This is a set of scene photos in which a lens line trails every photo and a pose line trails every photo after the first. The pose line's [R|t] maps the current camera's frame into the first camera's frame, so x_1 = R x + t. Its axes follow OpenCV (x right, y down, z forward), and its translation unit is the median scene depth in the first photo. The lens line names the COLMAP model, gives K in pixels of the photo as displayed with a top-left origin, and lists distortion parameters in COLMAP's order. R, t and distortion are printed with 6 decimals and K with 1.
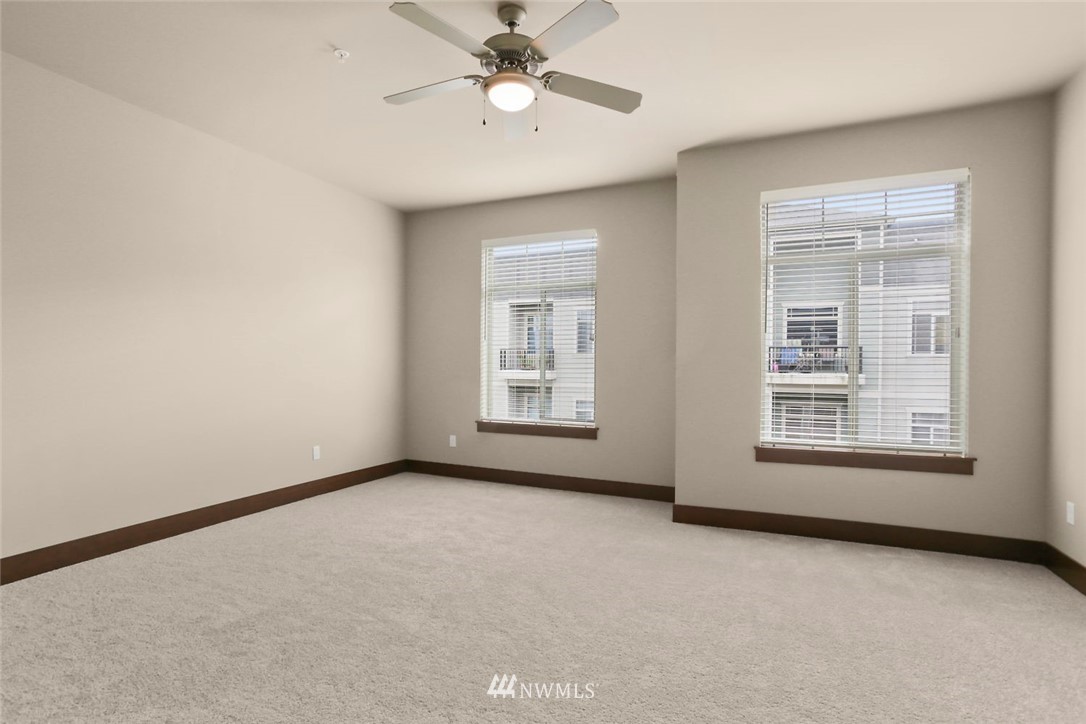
lens RADIAL K [[533.6, 0, 543.0], [0, 533.6, 362.0], [0, 0, 1]] dist [-0.067803, 0.047801]
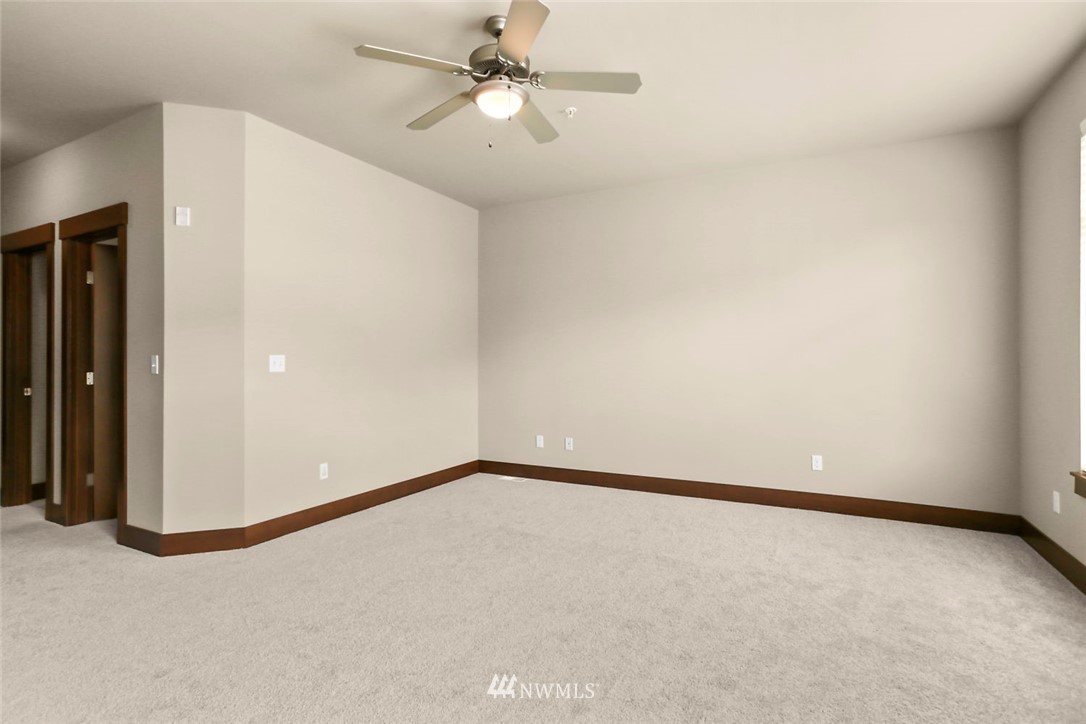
lens RADIAL K [[533.6, 0, 543.0], [0, 533.6, 362.0], [0, 0, 1]] dist [-0.067803, 0.047801]
pose [[-0.062995, 0.005343, -0.998000, 0.721223], [0.008935, 0.999949, 0.004789, -0.009376], [0.997974, -0.008616, -0.063040, 0.869515]]
